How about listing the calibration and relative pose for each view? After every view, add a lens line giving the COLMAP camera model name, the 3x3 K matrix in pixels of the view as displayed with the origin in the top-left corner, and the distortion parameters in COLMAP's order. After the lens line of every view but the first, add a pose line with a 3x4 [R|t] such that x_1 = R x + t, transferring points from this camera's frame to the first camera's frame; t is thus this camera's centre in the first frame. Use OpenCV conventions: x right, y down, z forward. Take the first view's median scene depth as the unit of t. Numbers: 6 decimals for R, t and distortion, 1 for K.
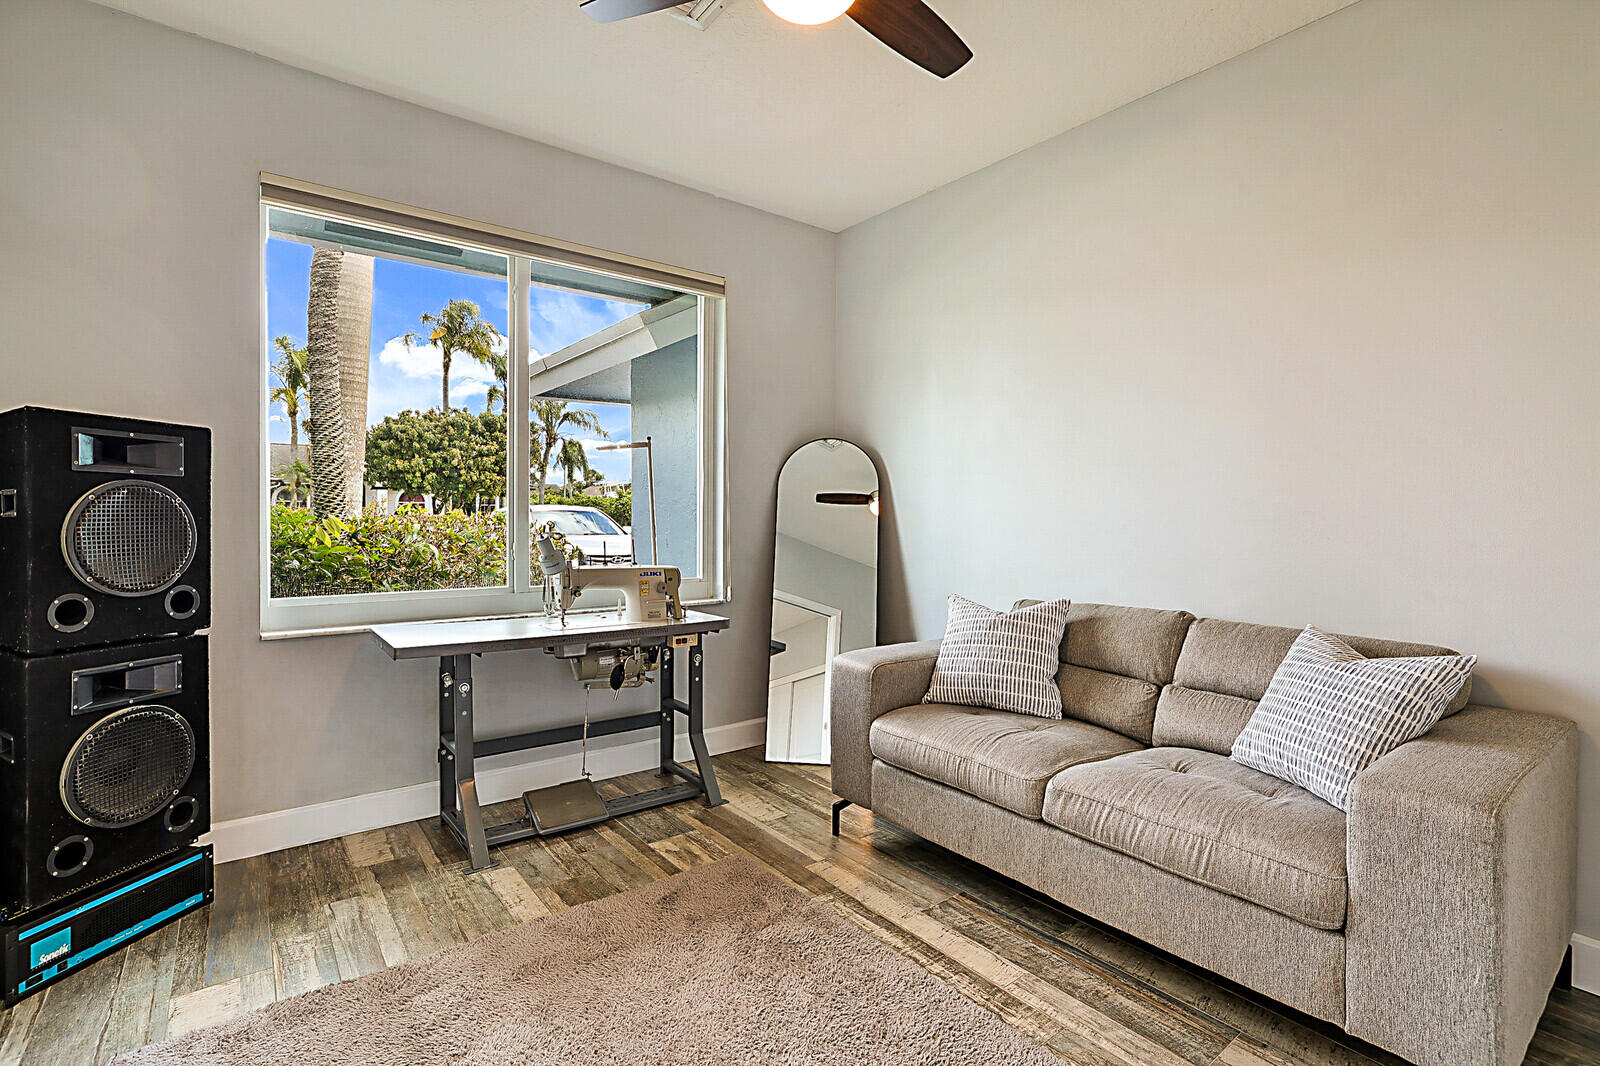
lens RADIAL K [[734.0, 0, 800.0], [0, 734.0, 525.8], [0, 0, 1]] dist [-0.042543, 0.019393]
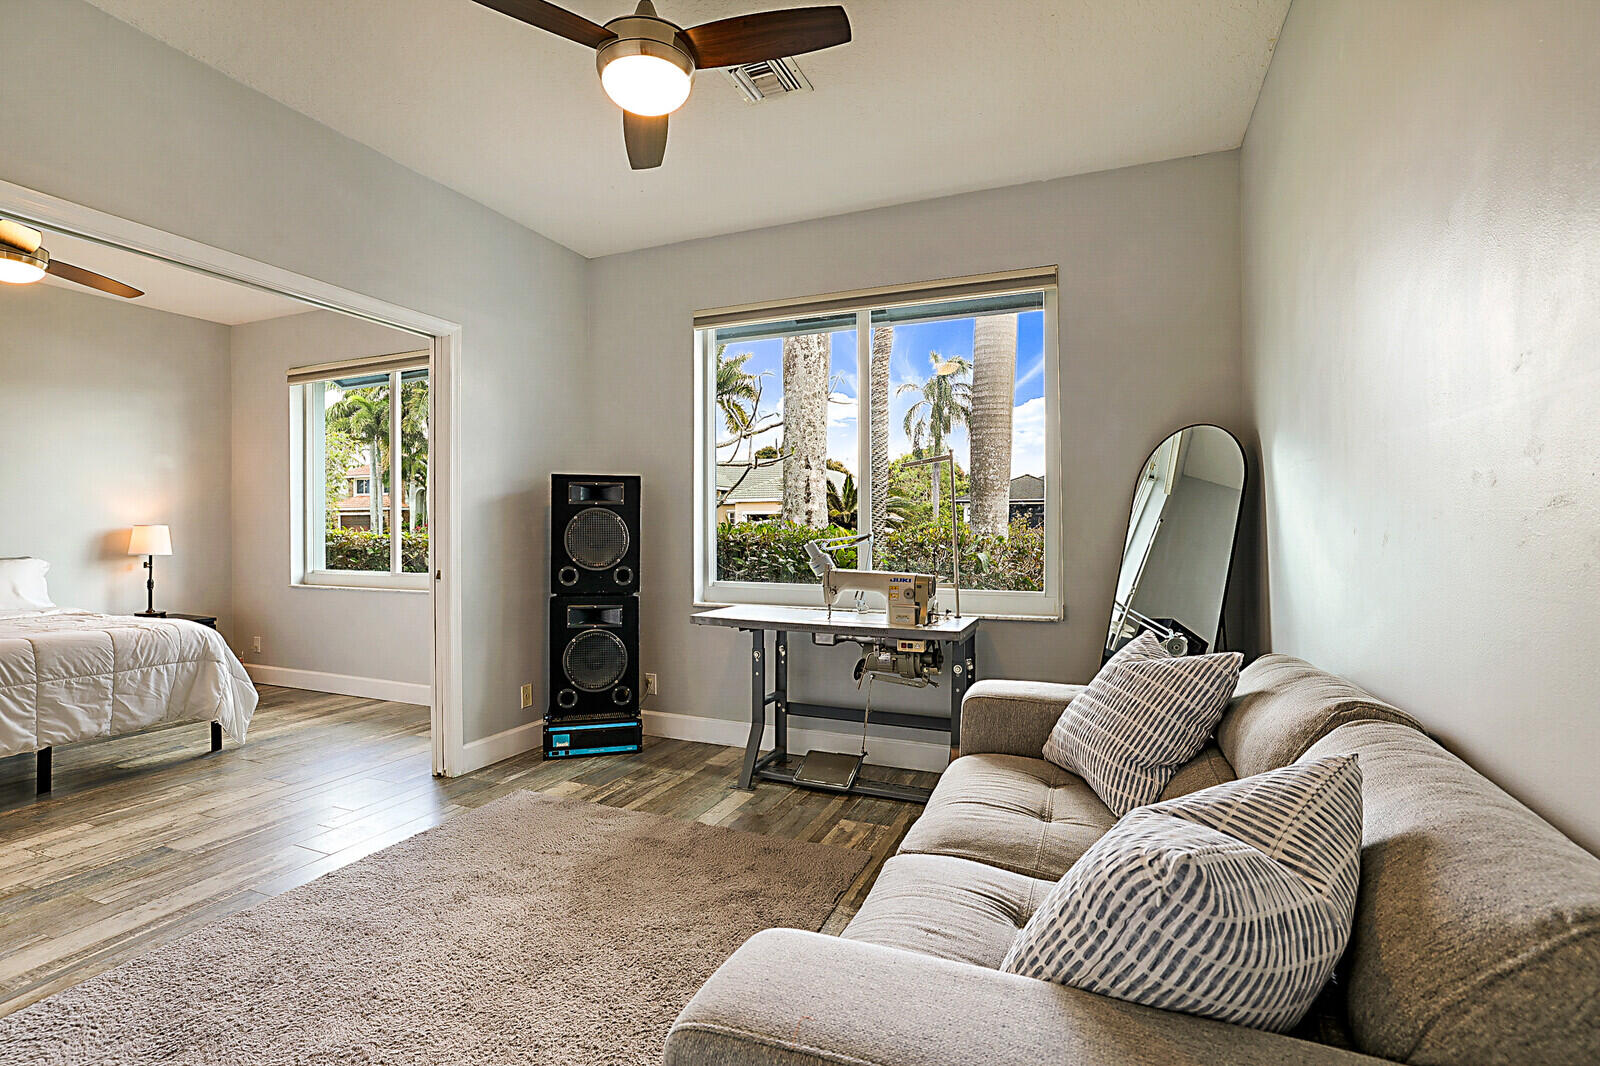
lens RADIAL K [[734.0, 0, 800.0], [0, 734.0, 525.8], [0, 0, 1]] dist [-0.042543, 0.019393]
pose [[0.495182, -0.007647, -0.868755, 0.866298], [-0.009331, 0.999857, -0.014120, 0.003792], [0.868739, 0.015098, 0.495040, 0.449832]]
